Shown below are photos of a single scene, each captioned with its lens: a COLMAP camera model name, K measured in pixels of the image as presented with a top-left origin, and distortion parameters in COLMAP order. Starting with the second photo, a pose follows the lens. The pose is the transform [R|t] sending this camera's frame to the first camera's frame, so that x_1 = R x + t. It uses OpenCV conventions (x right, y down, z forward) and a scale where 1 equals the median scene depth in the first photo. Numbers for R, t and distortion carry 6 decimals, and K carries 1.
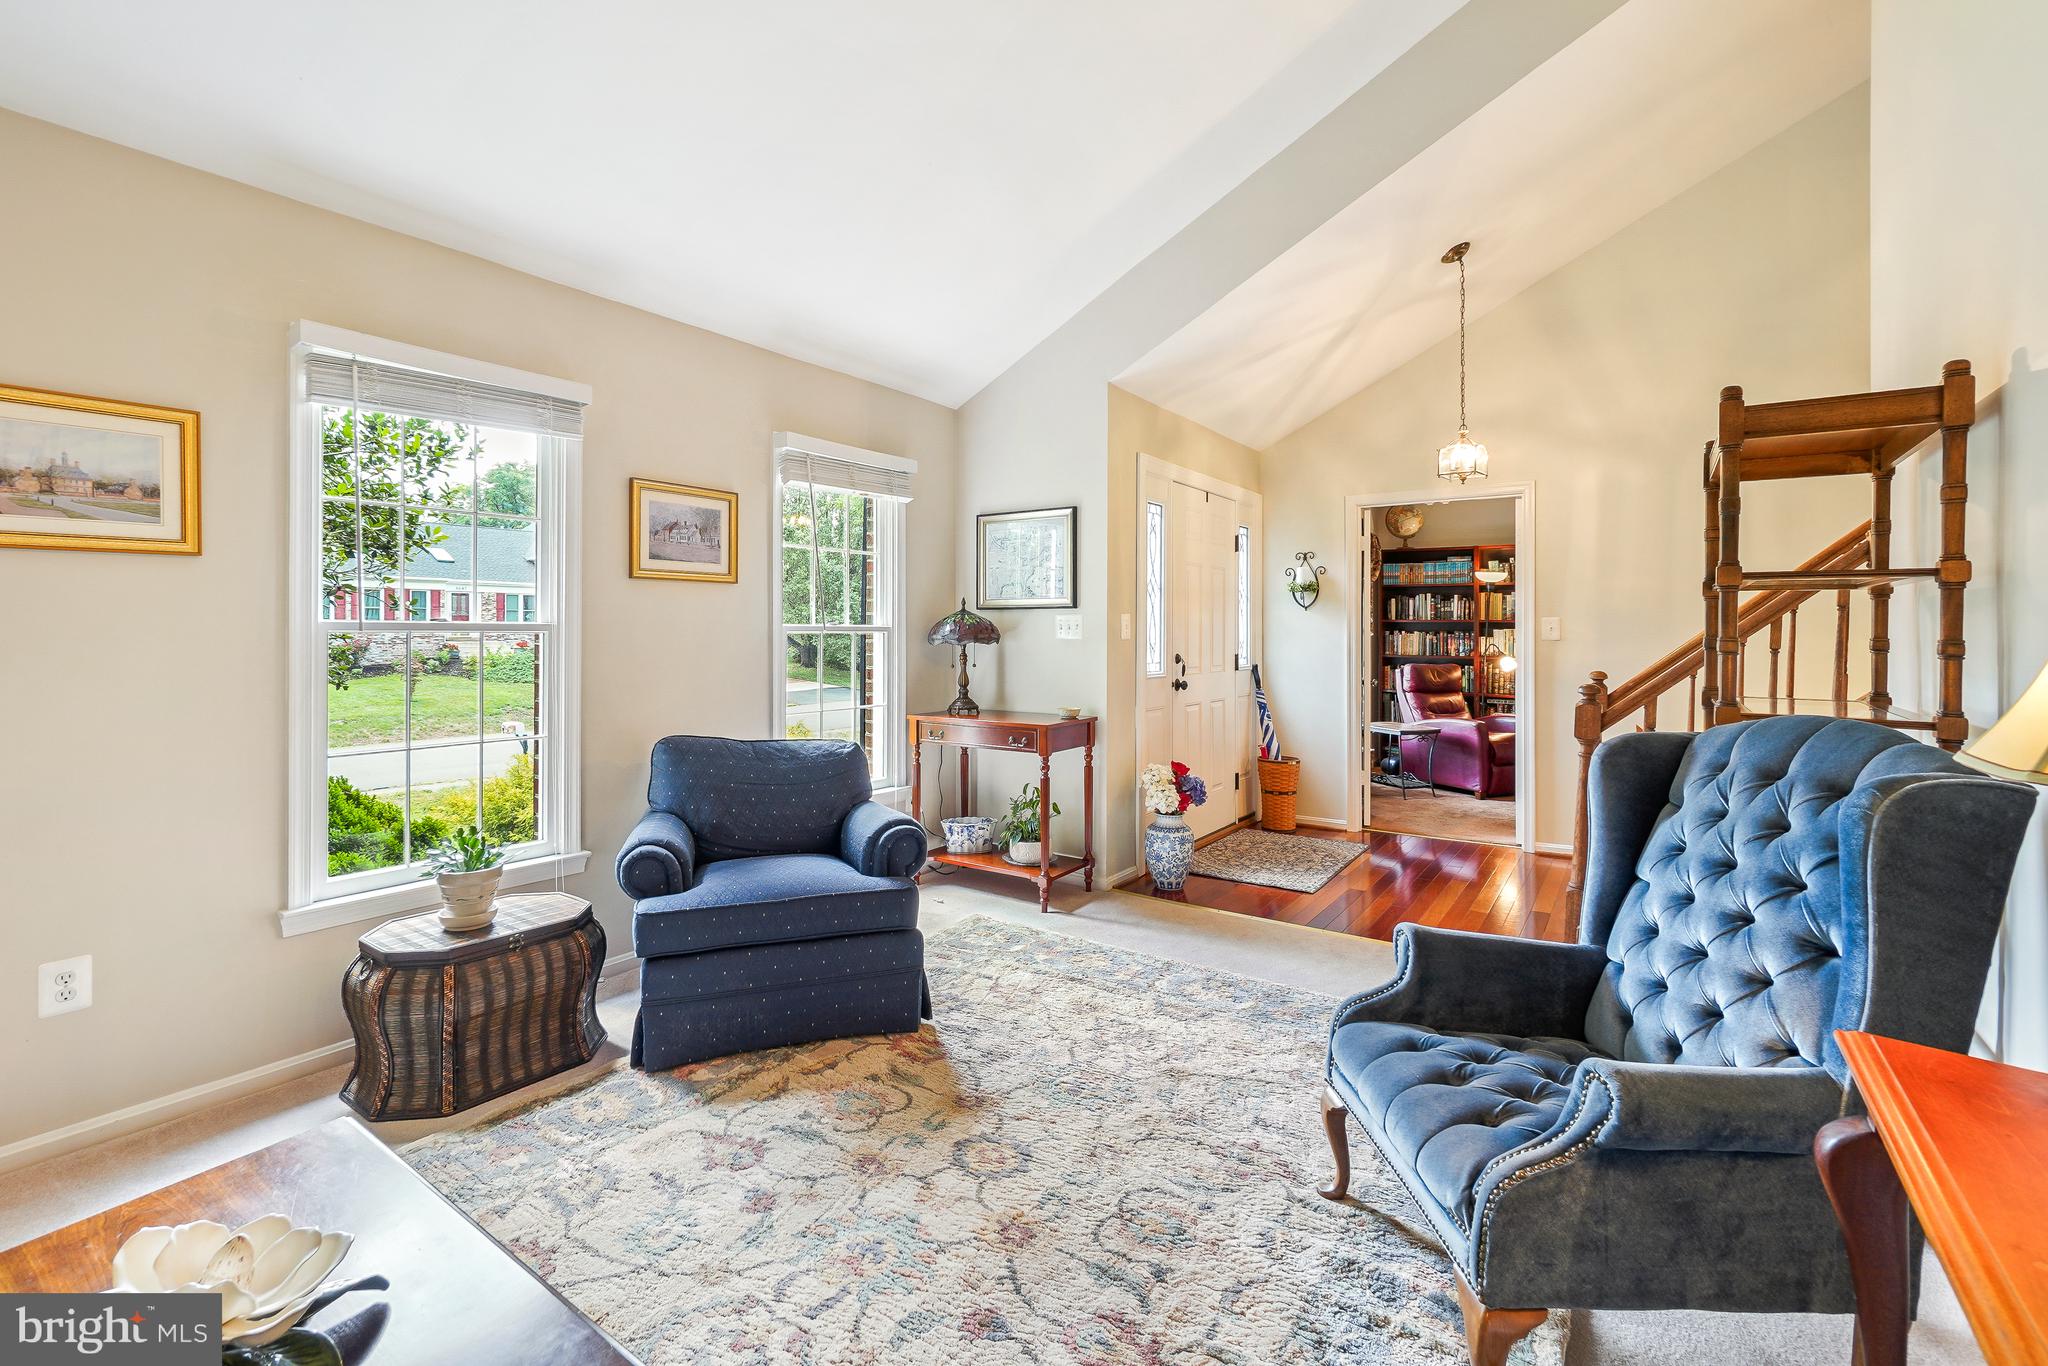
lens RADIAL K [[897.5, 0, 1026.3], [0, 897.5, 633.9], [0, 0, 1]] dist [-0.011453, 0.004877]
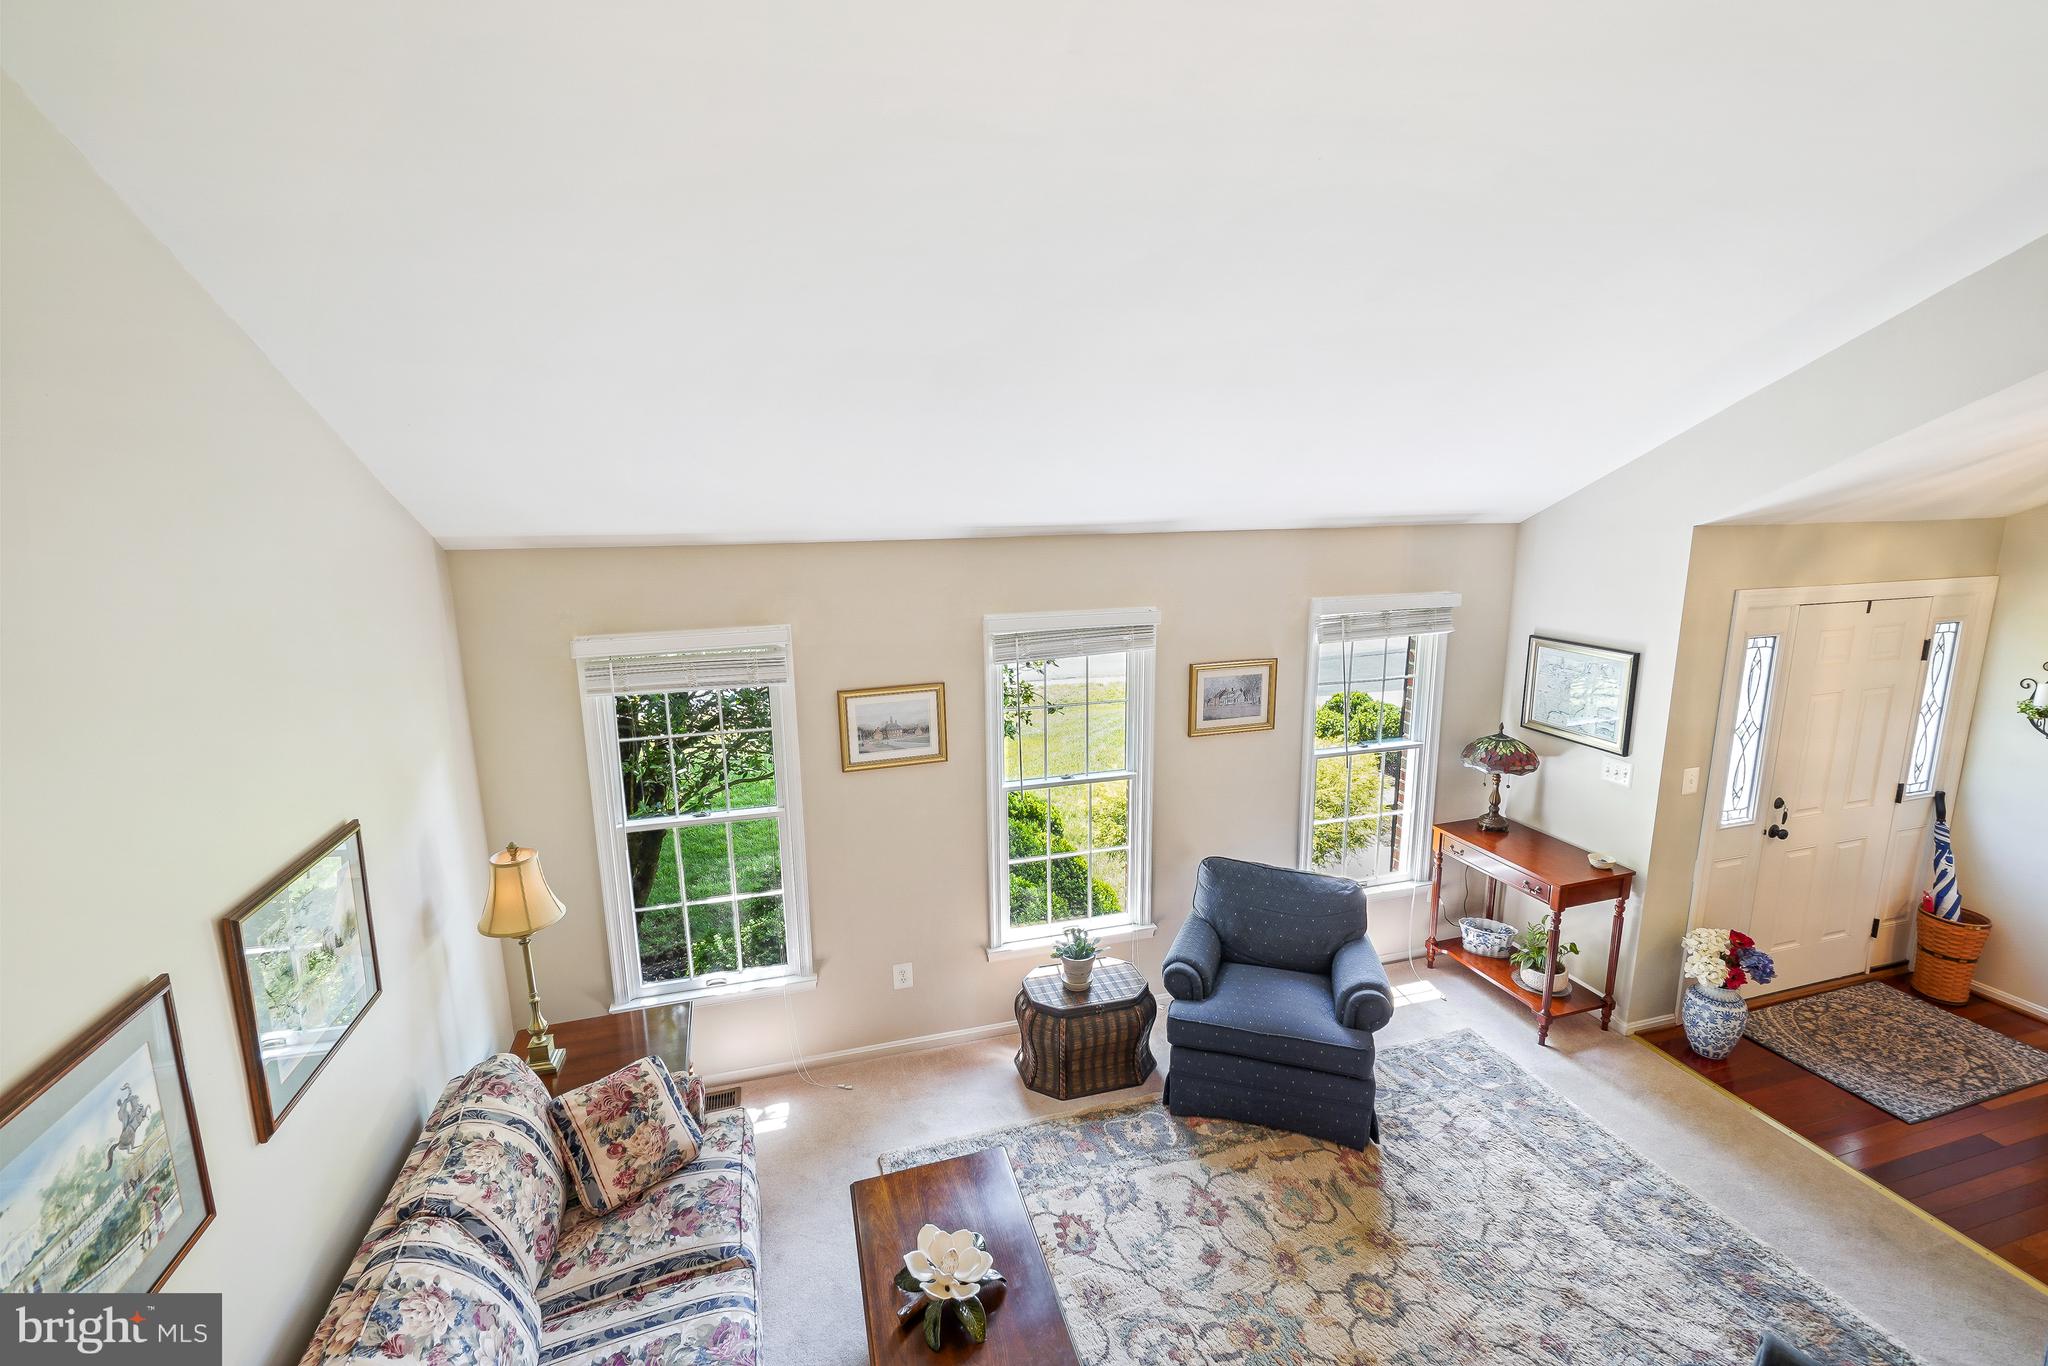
lens RADIAL K [[897.5, 0, 1036.6], [0, 897.5, 681.1], [0, 0, 1]] dist [-0.011453, 0.004877]
pose [[0.781983, 0.119077, -0.611819, 0.203430], [0.008897, 0.979349, 0.201980, -0.453983], [0.623236, -0.163388, 0.764775, -0.159062]]
